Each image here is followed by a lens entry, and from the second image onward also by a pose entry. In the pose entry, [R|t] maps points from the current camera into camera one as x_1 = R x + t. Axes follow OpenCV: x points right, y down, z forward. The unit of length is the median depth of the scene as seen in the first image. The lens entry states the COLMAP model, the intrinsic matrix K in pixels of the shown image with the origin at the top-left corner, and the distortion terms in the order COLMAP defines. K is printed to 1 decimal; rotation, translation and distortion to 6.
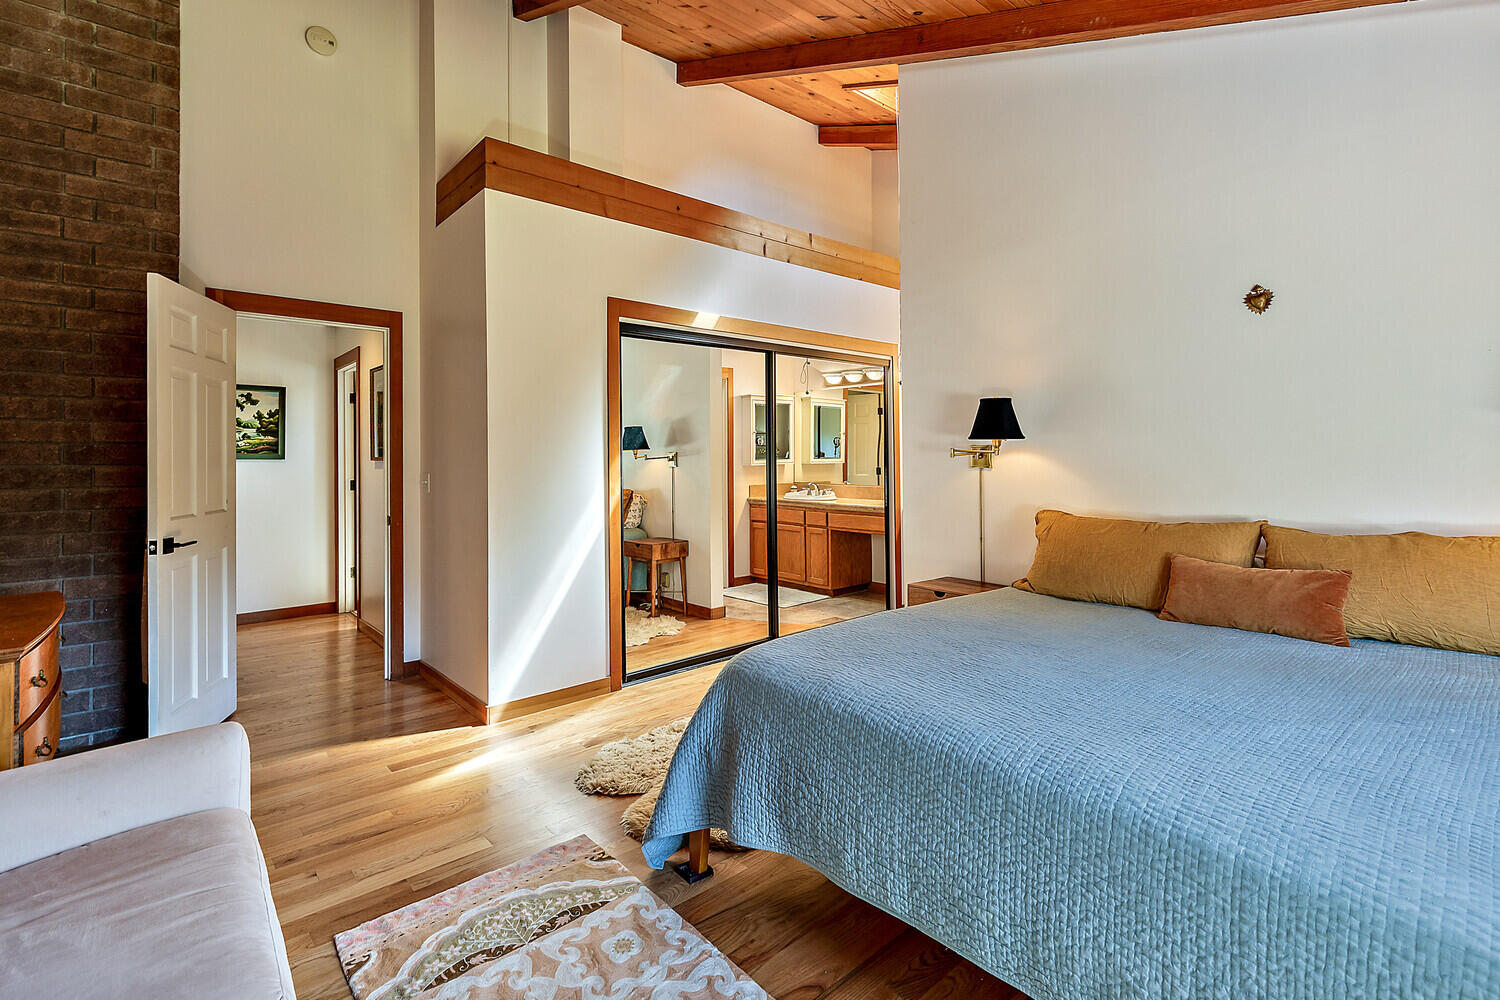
lens RADIAL K [[695.4, 0, 748.4], [0, 695.4, 461.9], [0, 0, 1]] dist [0.001416, 0.000189]
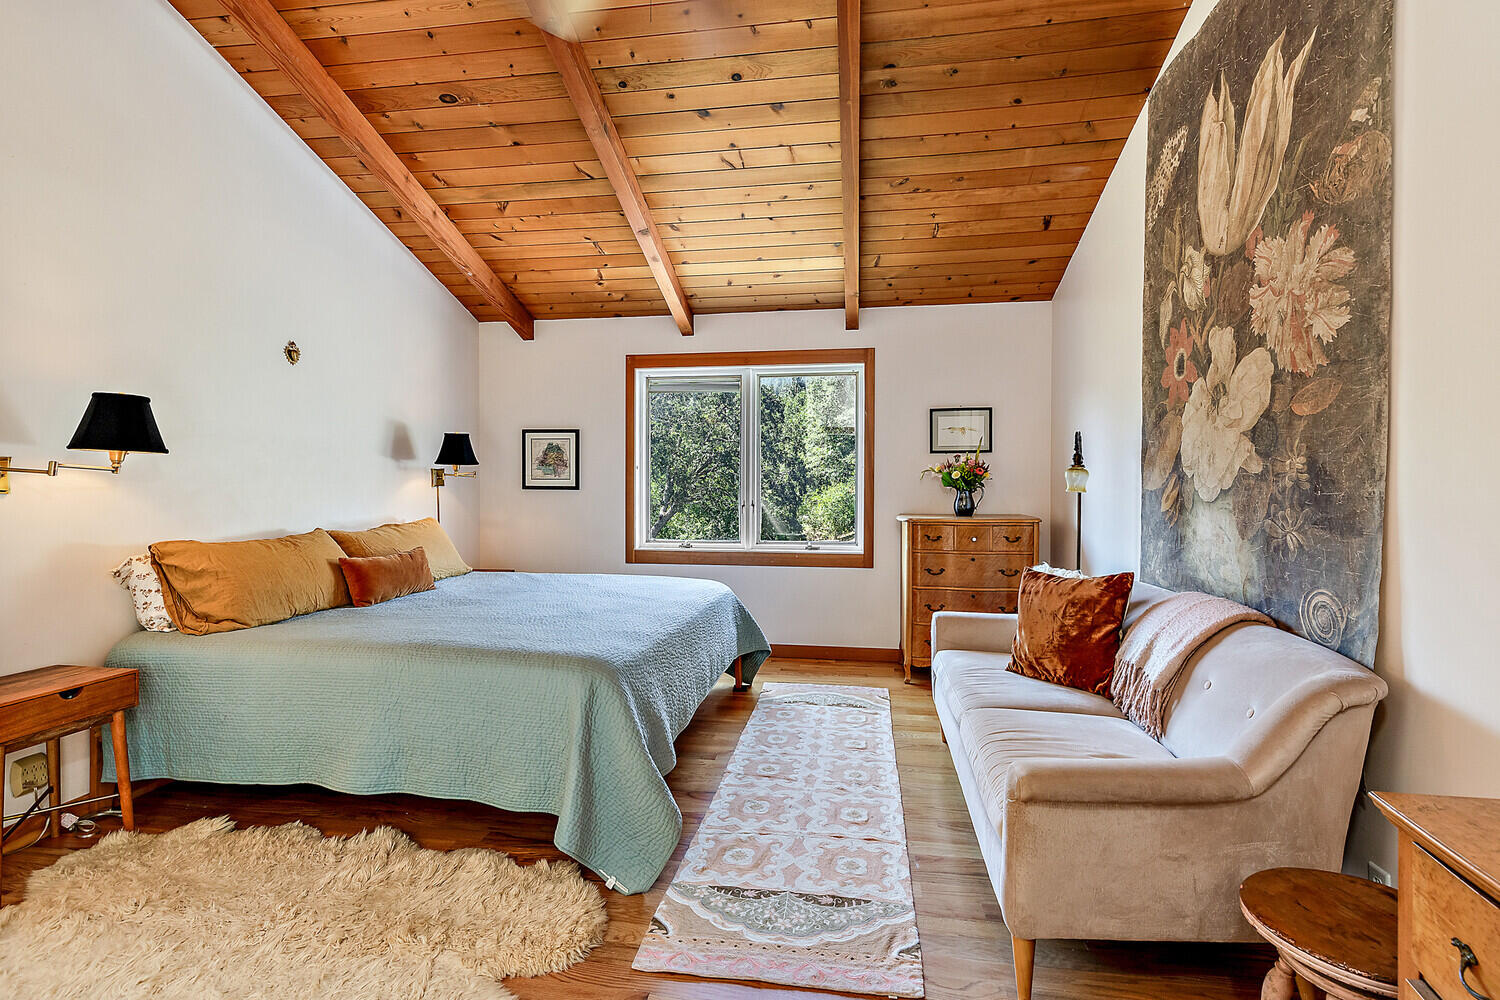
lens RADIAL K [[691.2, 0, 755.6], [0, 691.2, 508.5], [0, 0, 1]] dist [0.003569, 0.000315]
pose [[-0.647801, -0.029679, 0.761231, -1.096879], [0.001373, 0.999194, 0.040125, -0.001824], [-0.761809, 0.027038, -0.647238, 1.693776]]
